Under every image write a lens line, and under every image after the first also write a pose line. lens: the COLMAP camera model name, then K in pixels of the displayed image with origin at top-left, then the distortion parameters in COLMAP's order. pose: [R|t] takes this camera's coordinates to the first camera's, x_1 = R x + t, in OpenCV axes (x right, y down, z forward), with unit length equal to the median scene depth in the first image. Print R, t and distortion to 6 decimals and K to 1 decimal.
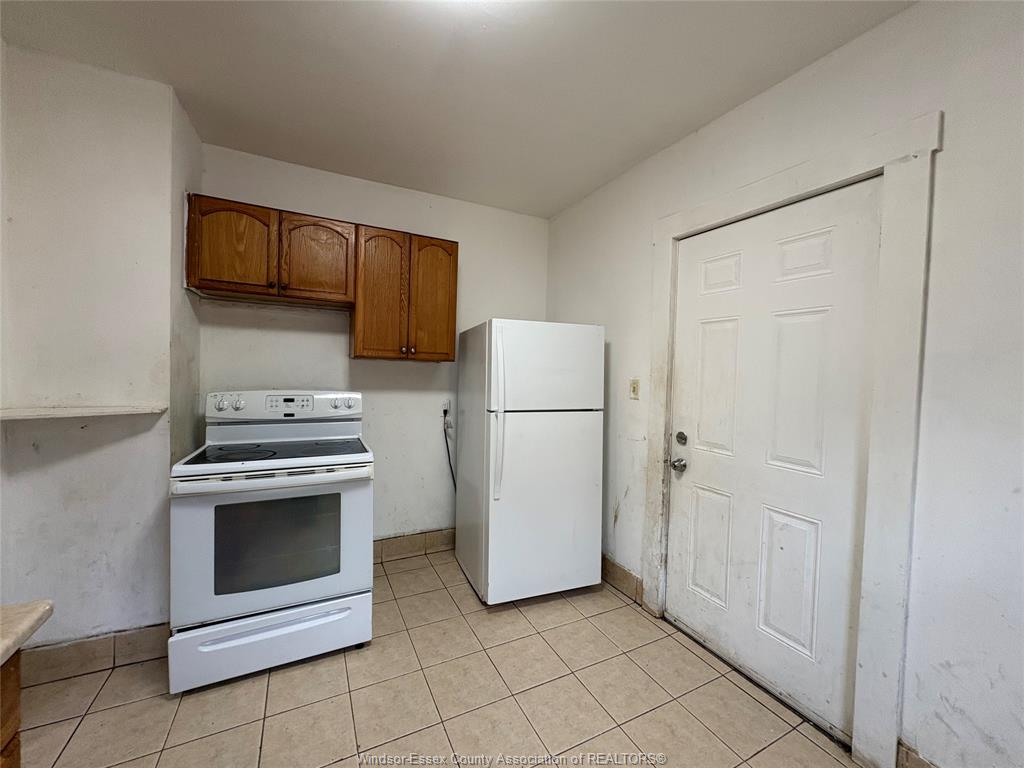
lens RADIAL K [[408.9, 0, 511.0], [0, 408.9, 380.8], [0, 0, 1]] dist [-0.001284, -0.000090]
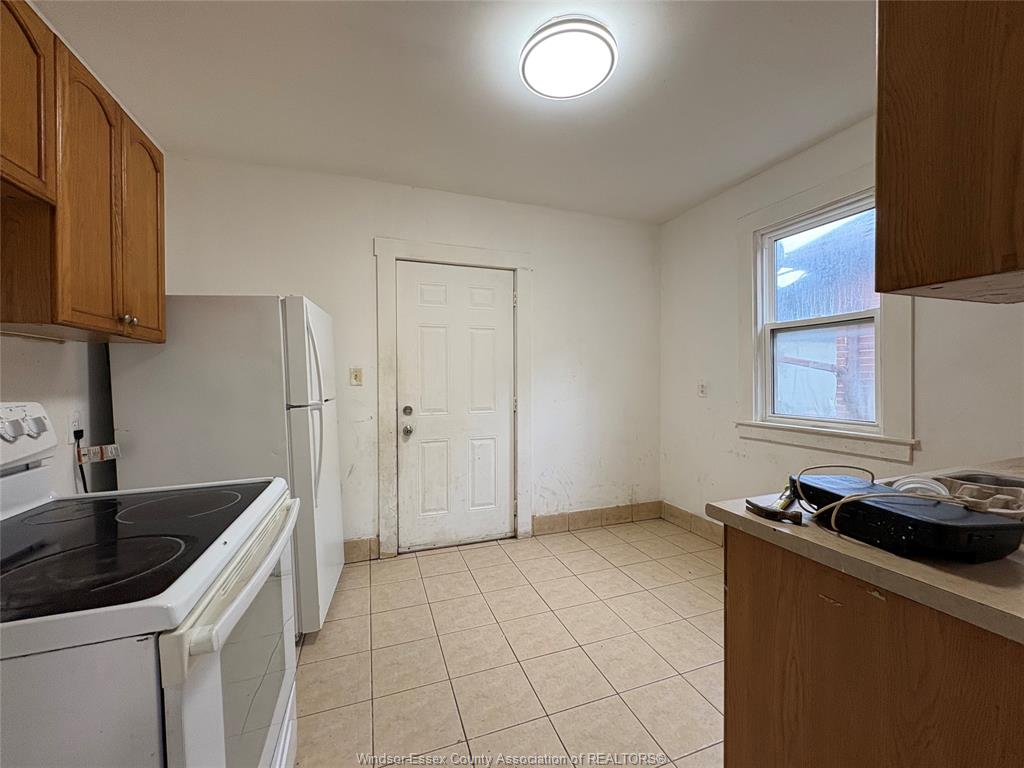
lens RADIAL K [[408.9, 0, 511.2], [0, 408.9, 381.6], [0, 0, 1]] dist [-0.001284, -0.000090]
pose [[0.129179, -0.038273, 0.990882, -0.870904], [0.038484, 0.998696, 0.033558, 0.014239], [-0.990874, 0.033798, 0.130483, 0.492005]]
